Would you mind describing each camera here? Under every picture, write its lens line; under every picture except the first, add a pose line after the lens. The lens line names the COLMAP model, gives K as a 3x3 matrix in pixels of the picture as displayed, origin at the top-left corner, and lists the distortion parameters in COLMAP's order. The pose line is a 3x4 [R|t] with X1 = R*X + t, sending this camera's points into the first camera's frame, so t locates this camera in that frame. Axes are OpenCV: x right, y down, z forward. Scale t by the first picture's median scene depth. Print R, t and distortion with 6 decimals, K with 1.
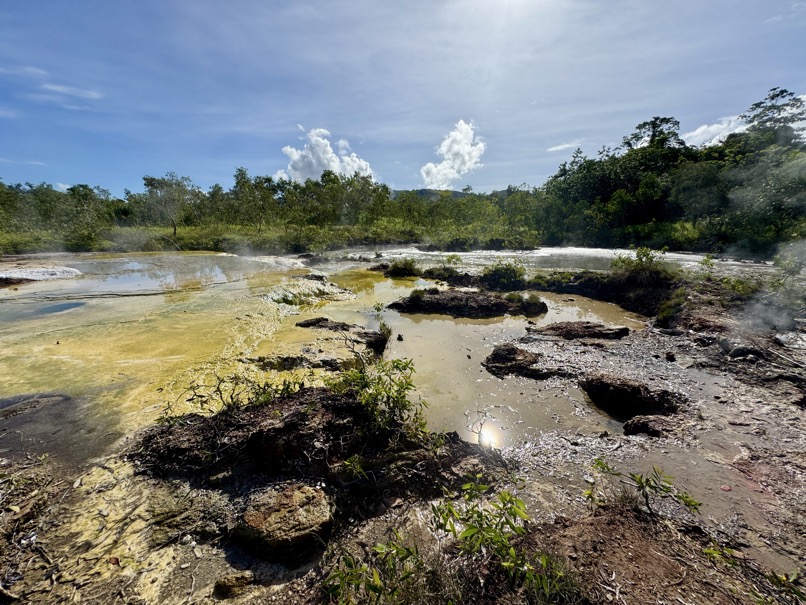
lens RADIAL K [[320.5, 0, 402.4], [0, 320.5, 301.9], [0, 0, 1]] dist [-0.003254, 0.000349]
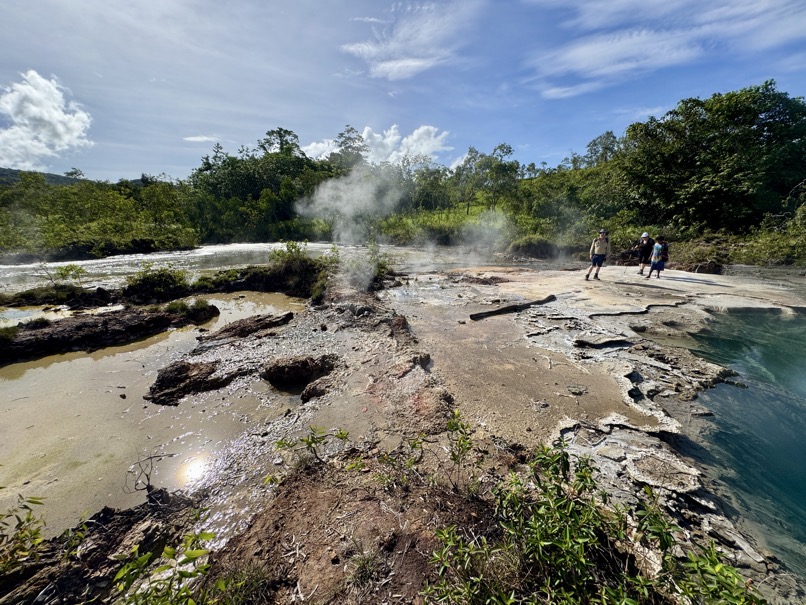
lens RADIAL K [[320.5, 0, 402.7], [0, 320.5, 302.4], [0, 0, 1]] dist [-0.003254, 0.000349]
pose [[0.582799, -0.206147, 0.786033, 0.031742], [0.195769, 0.974416, 0.110401, -0.001475], [-0.788682, 0.089540, 0.608246, -0.012859]]
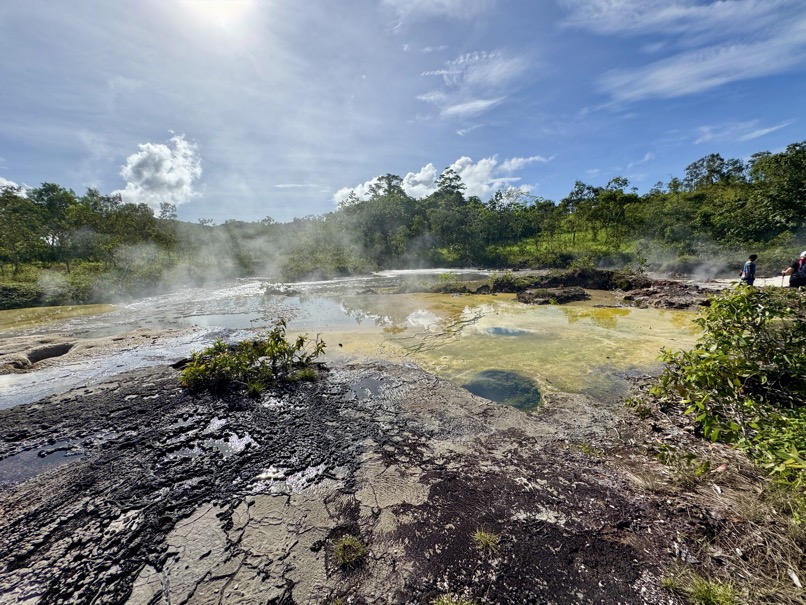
lens RADIAL K [[320.5, 0, 405.0], [0, 320.5, 301.6], [0, 0, 1]] dist [-0.003254, 0.000349]
pose [[0.711658, -0.136114, 0.689214, -0.612334], [0.199256, 0.979871, -0.012228, -0.062875], [-0.673677, 0.146033, 0.724454, 0.175518]]
